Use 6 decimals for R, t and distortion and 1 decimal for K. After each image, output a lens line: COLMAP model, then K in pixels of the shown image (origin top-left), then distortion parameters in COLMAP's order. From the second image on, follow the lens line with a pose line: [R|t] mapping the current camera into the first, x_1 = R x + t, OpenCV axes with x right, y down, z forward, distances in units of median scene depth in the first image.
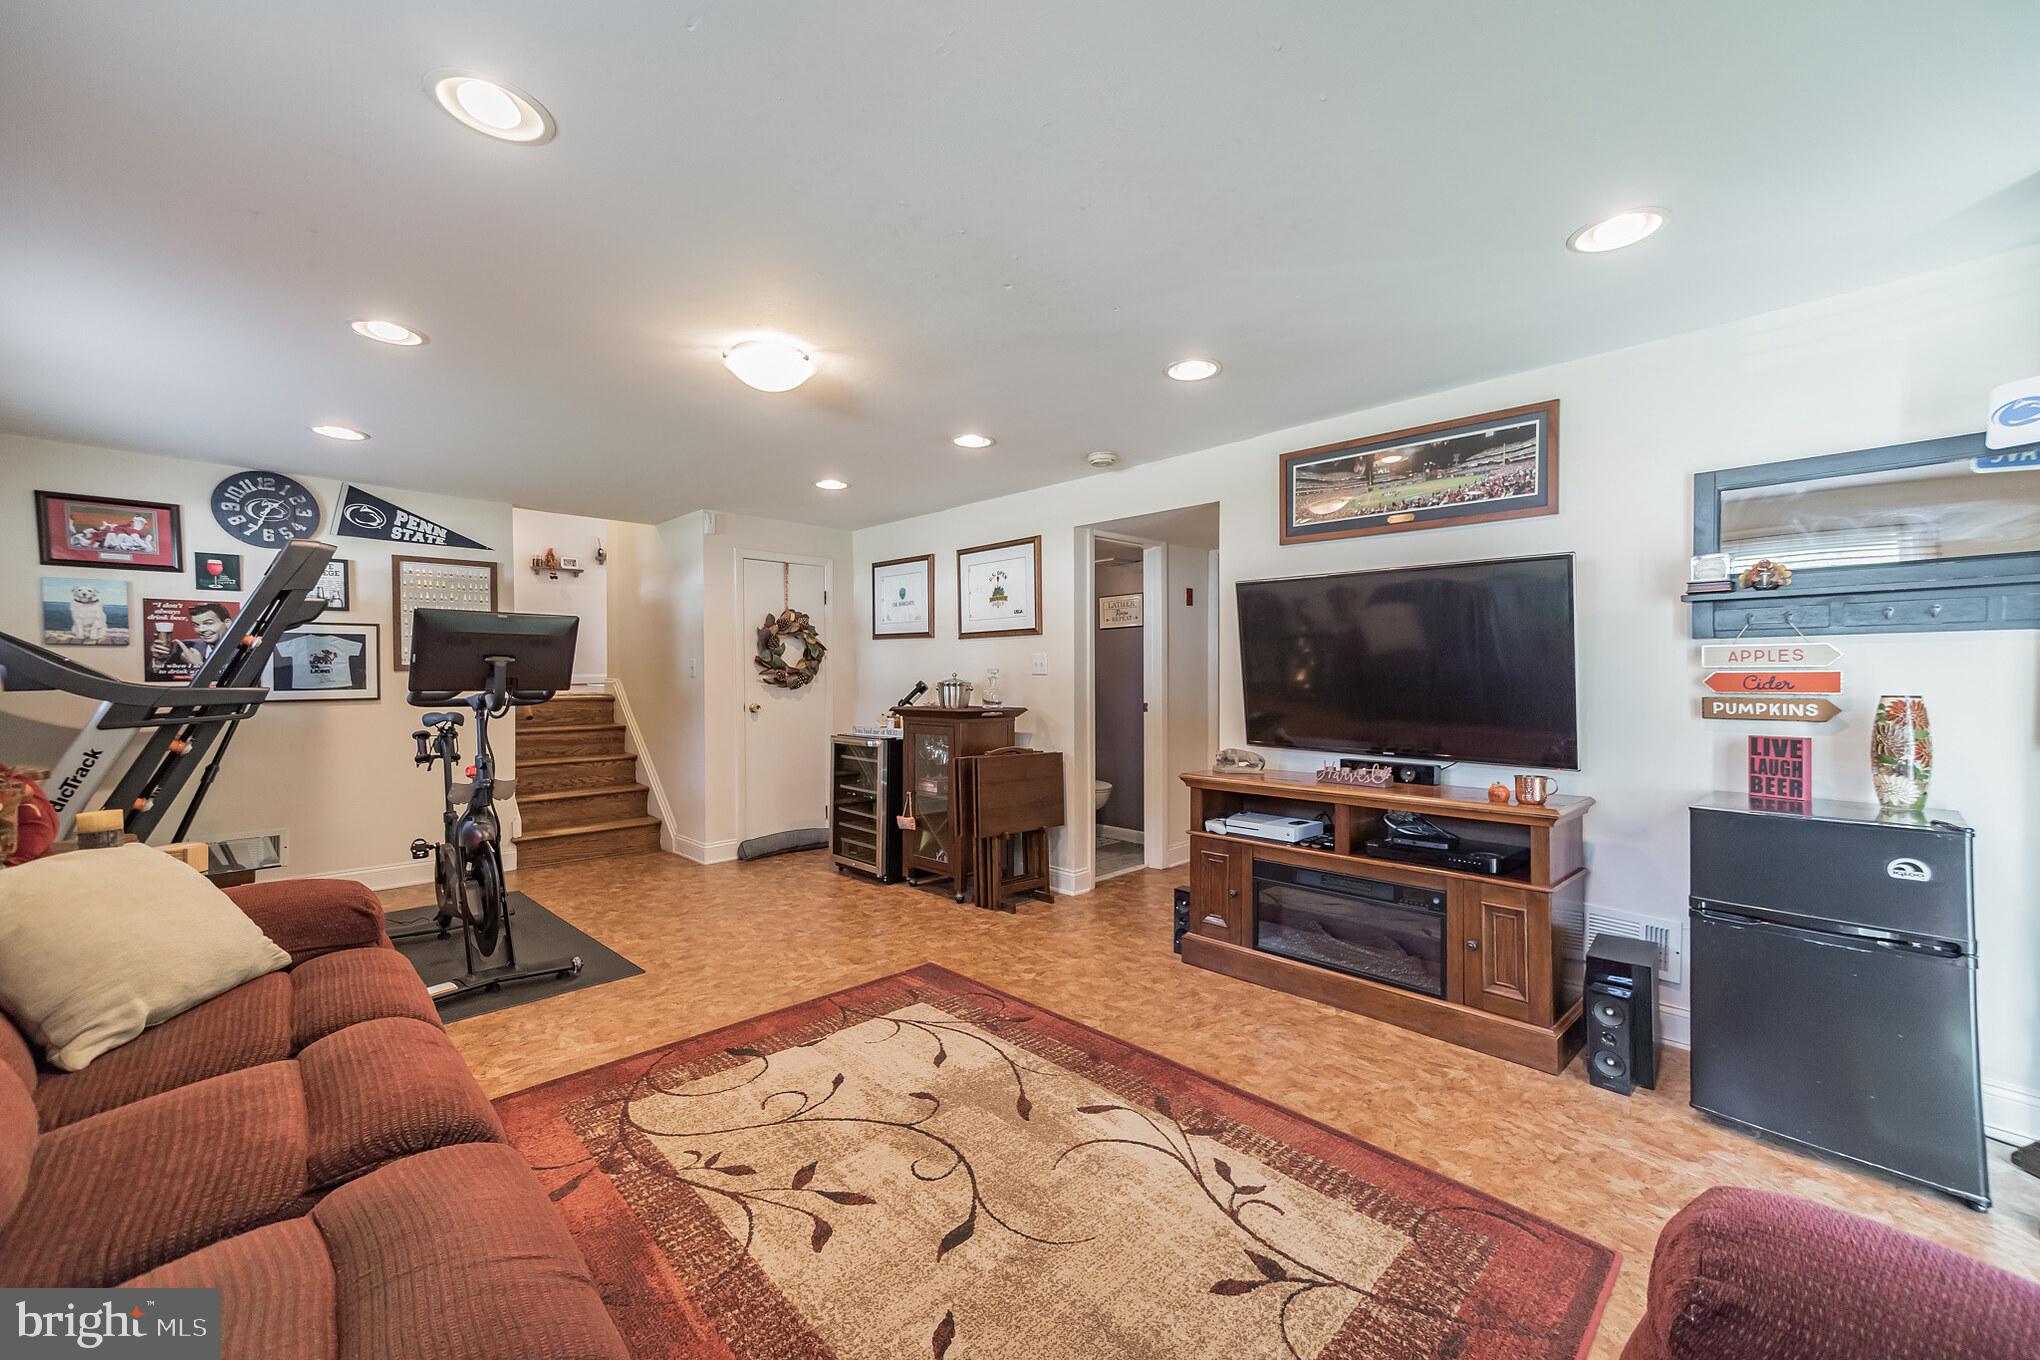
lens RADIAL K [[832.5, 0, 1017.7], [0, 832.5, 687.3], [0, 0, 1]] dist [-0.017230, 0.029445]
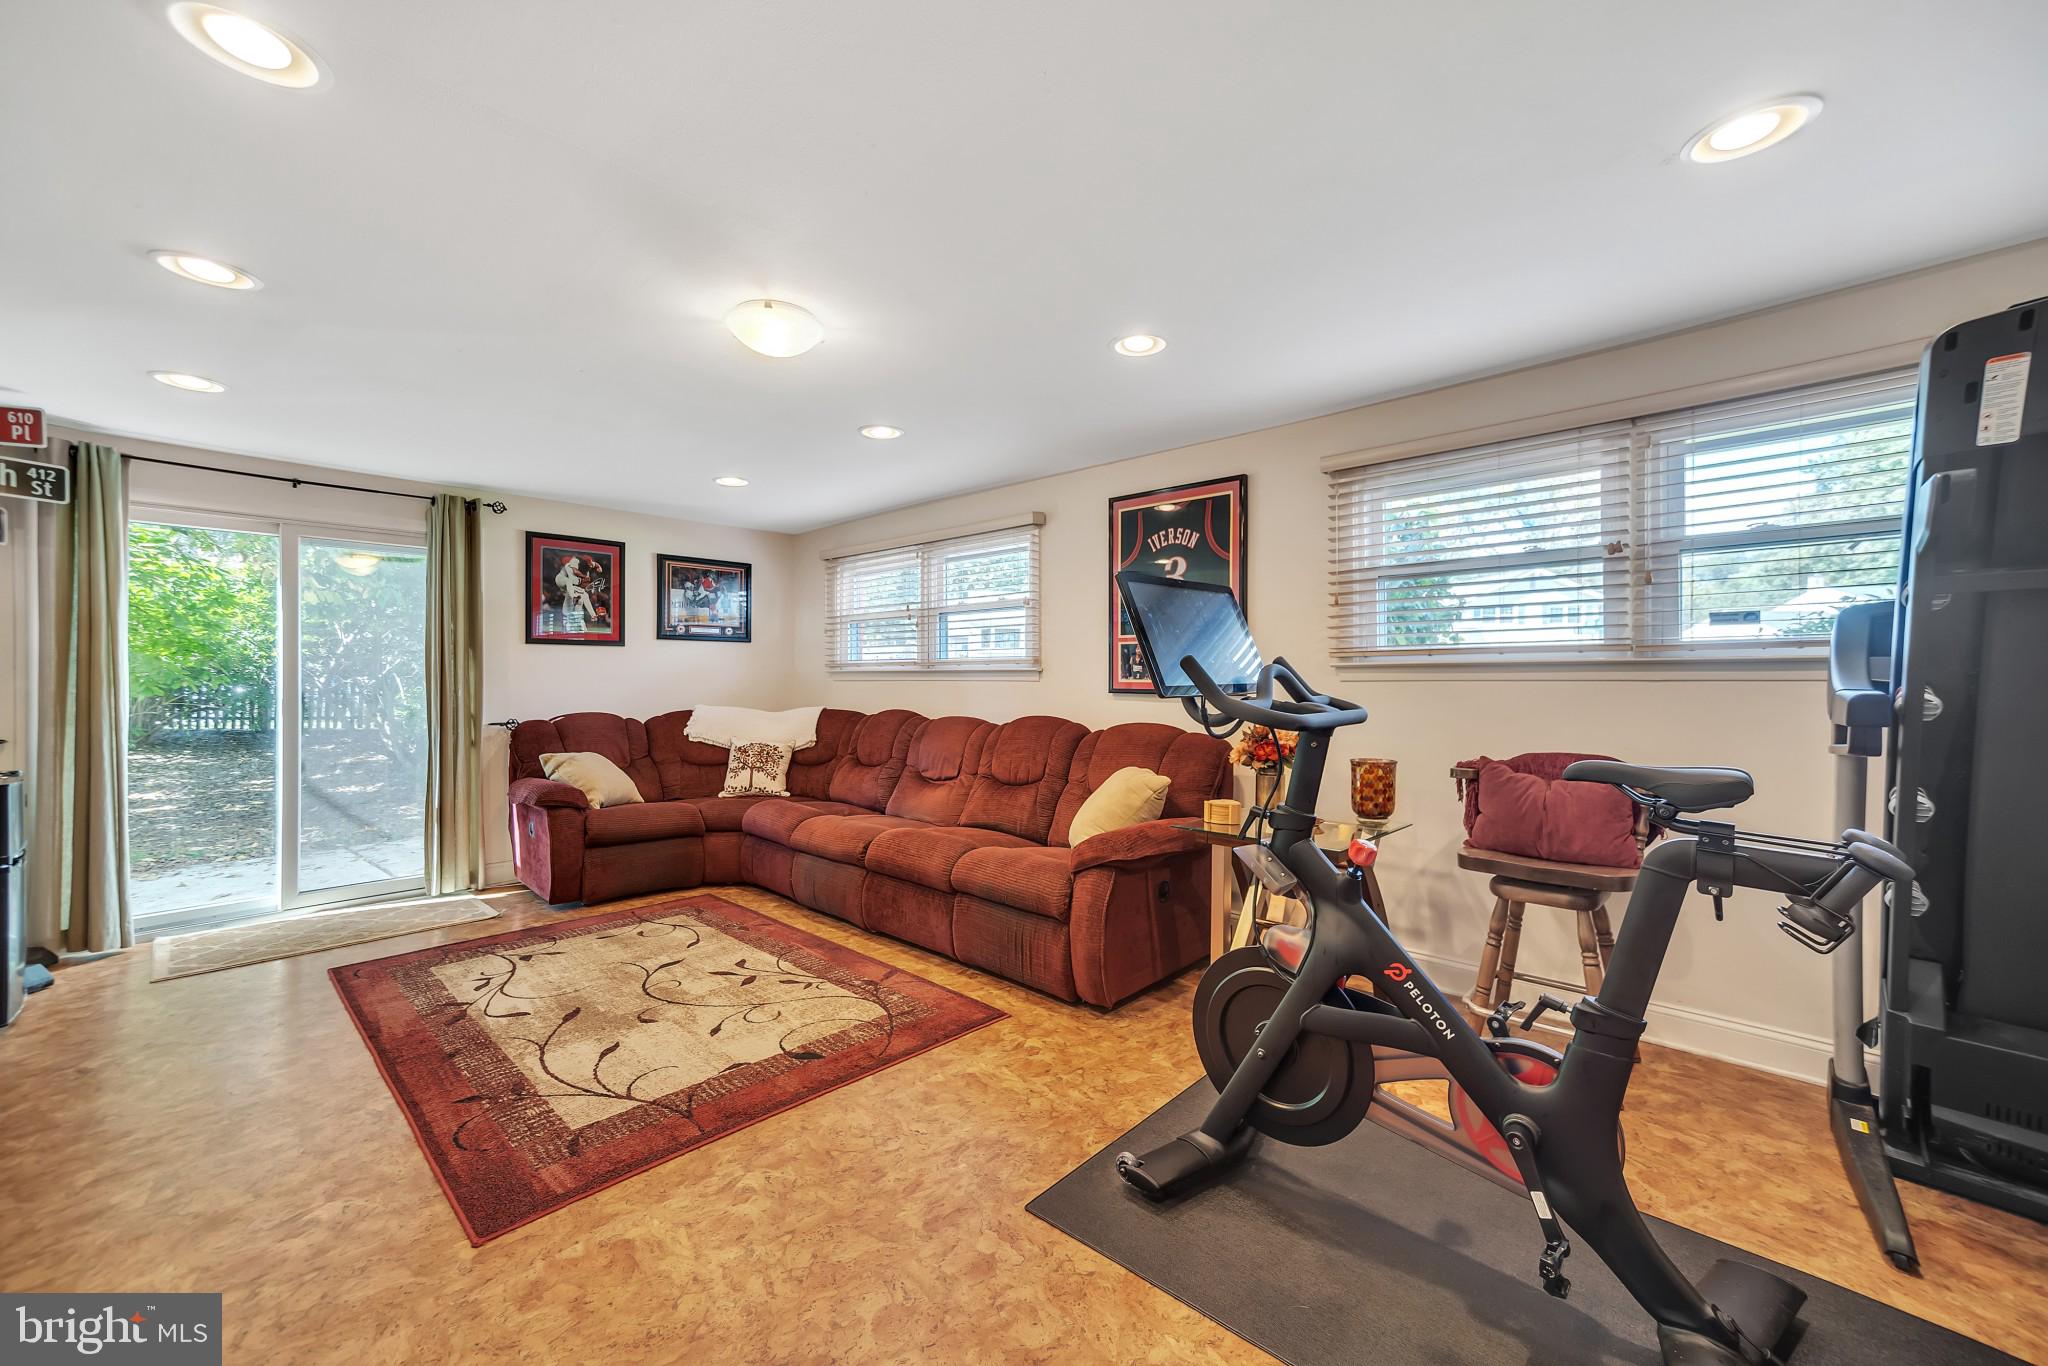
lens RADIAL K [[786.8, 0, 997.4], [0, 786.8, 678.4], [0, 0, 1]] dist [-0.014755, 0.025319]
pose [[-0.999429, 0.004376, -0.033502, -0.411698], [0.003773, 0.999830, 0.018049, -0.018869], [0.033575, 0.017913, -0.999276, 1.506052]]
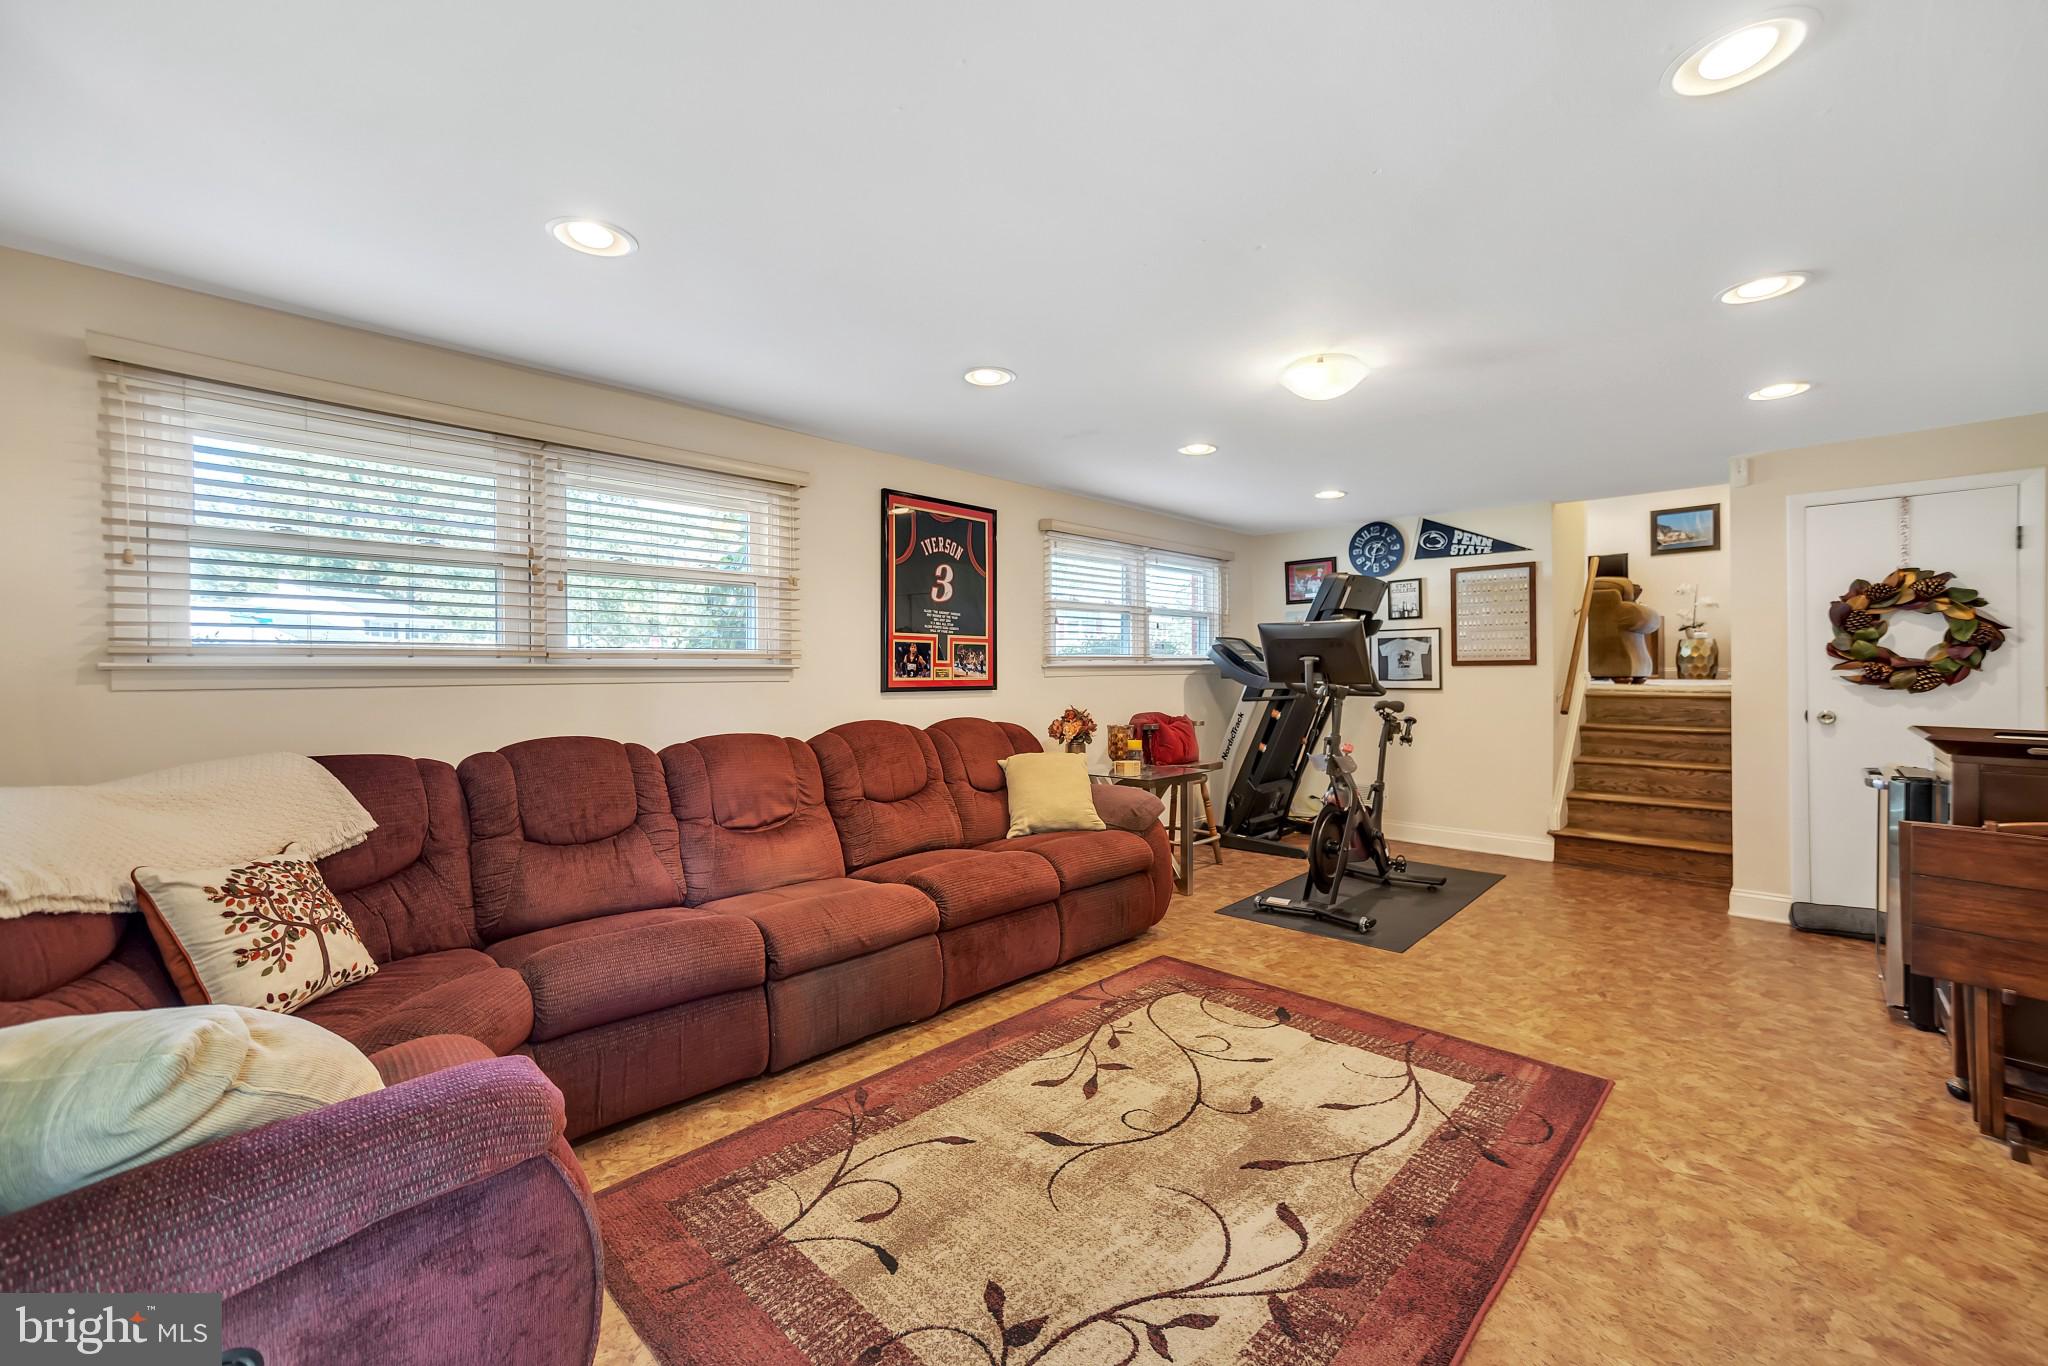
lens RADIAL K [[847.6, 0, 1018.0], [0, 847.6, 674.1], [0, 0, 1]] dist [-0.018107, 0.024411]
pose [[0.018604, 0.008206, -0.999793, 0.608994], [-0.012976, 0.999884, 0.007966, -0.013033], [0.999743, 0.012826, 0.018708, 0.485440]]
